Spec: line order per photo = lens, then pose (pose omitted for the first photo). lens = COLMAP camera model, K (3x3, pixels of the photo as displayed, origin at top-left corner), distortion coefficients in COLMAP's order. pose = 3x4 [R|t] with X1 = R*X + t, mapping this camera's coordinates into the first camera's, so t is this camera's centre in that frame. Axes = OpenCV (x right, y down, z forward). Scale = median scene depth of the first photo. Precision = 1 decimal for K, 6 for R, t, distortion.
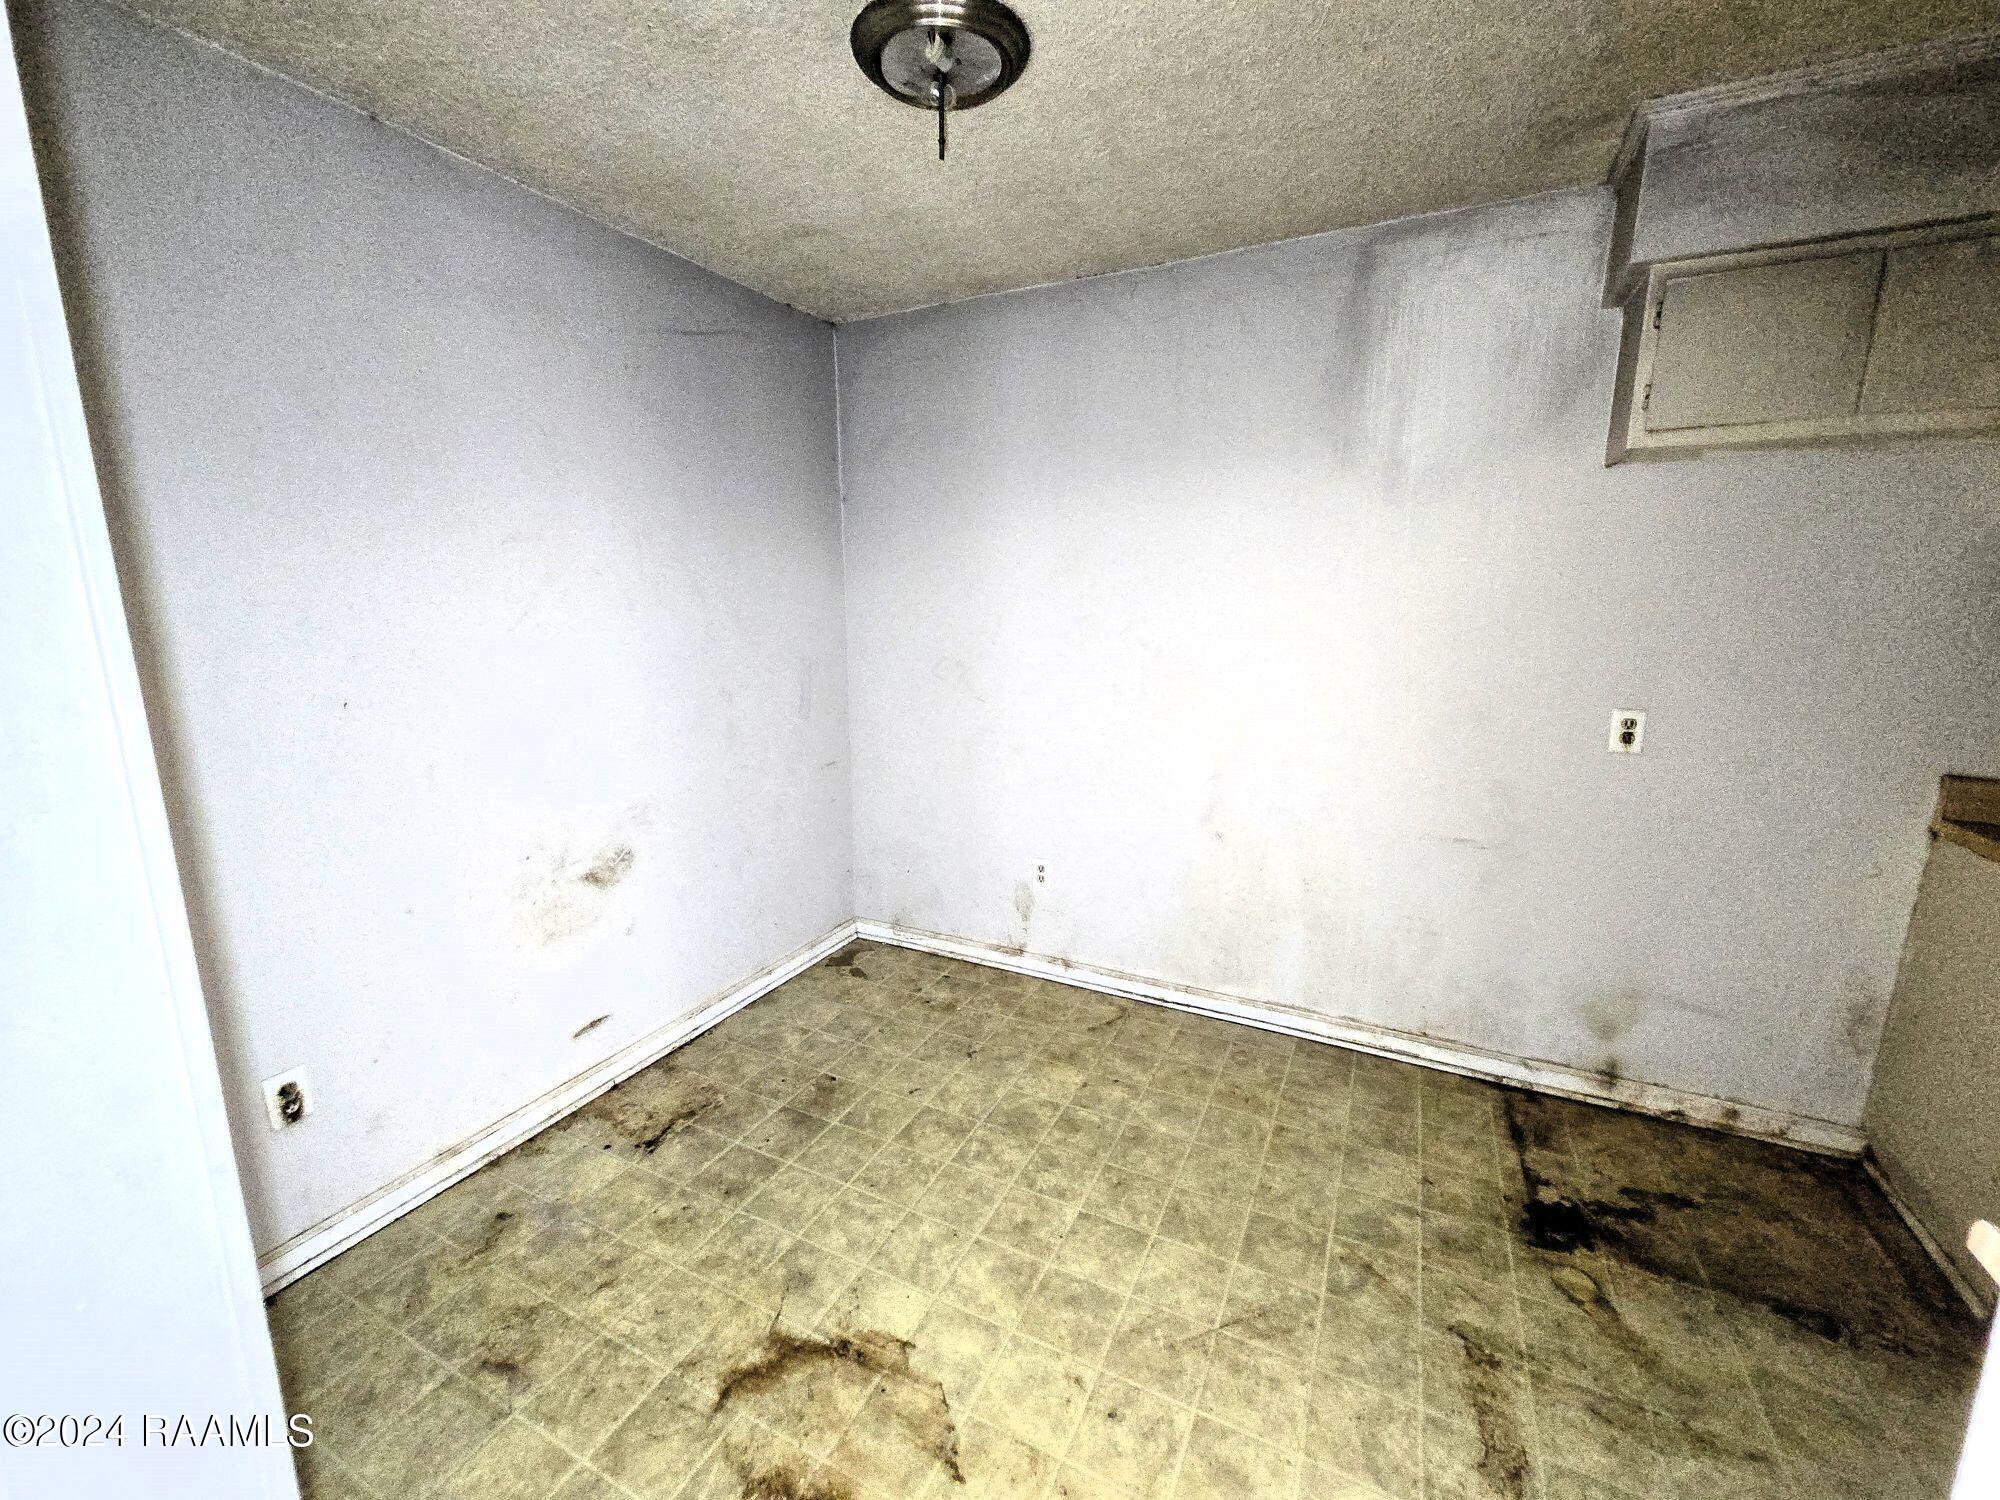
lens RADIAL K [[825.9, 0, 1000.0], [0, 825.9, 750.0], [0, 0, 1]] dist [0.000338, -0.000124]
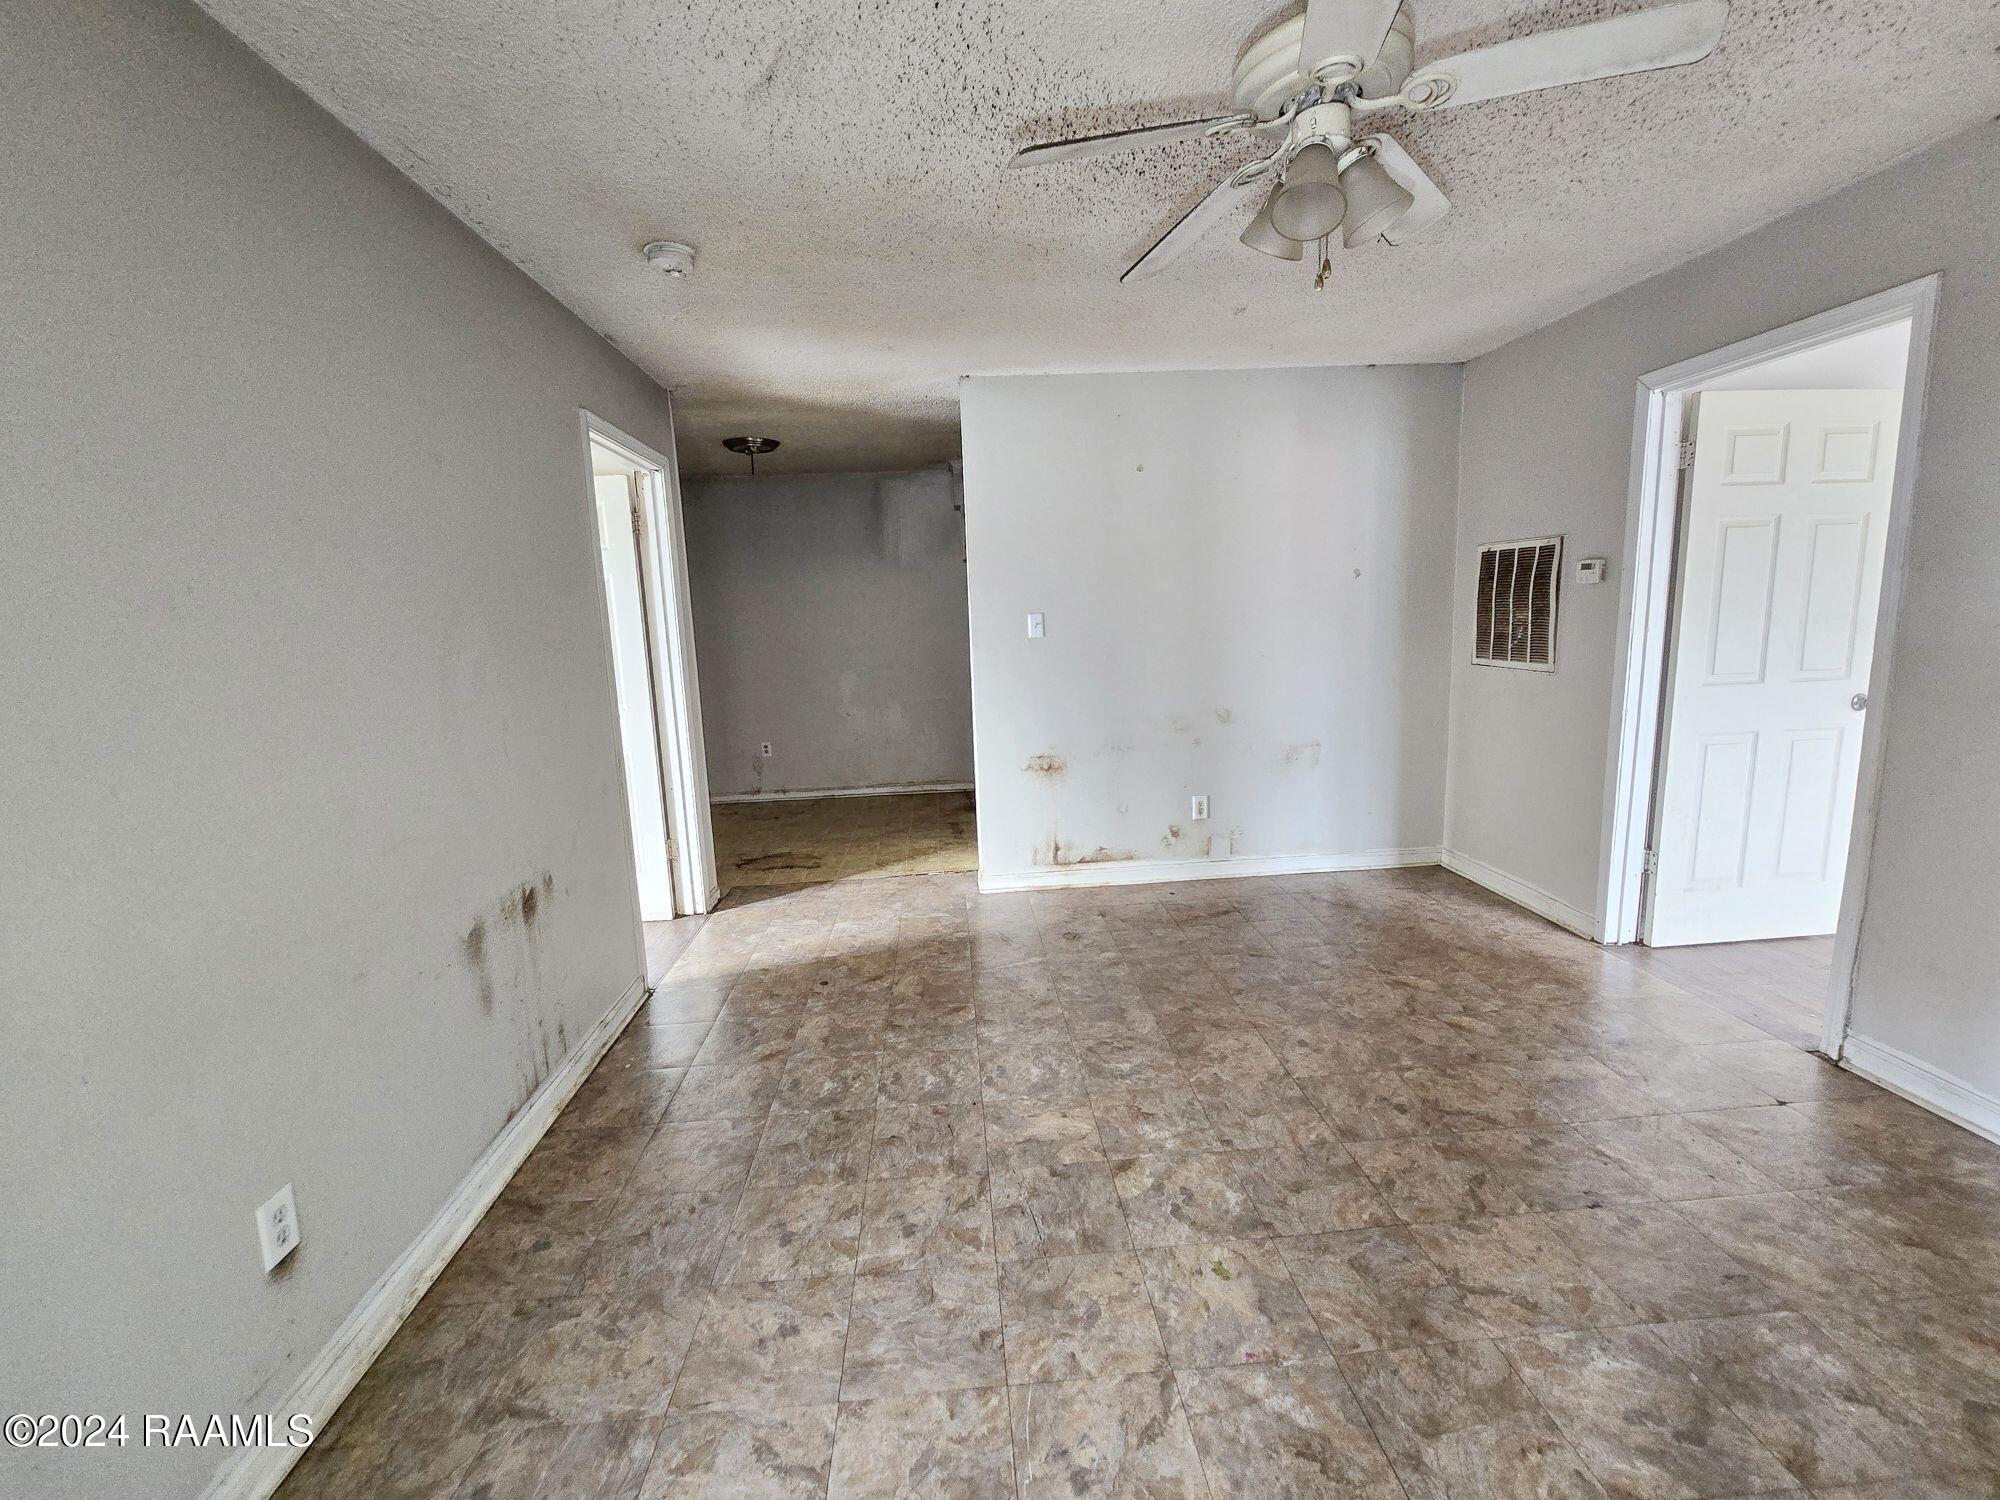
lens RADIAL K [[825.9, 0, 1000.0], [0, 825.9, 750.0], [0, 0, 1]] dist [0.000338, -0.000124]
pose [[0.854302, -0.111568, 0.507662, -0.652635], [0.135886, 0.990664, -0.010955, 0.328754], [-0.501700, 0.078343, 0.861486, -1.404831]]
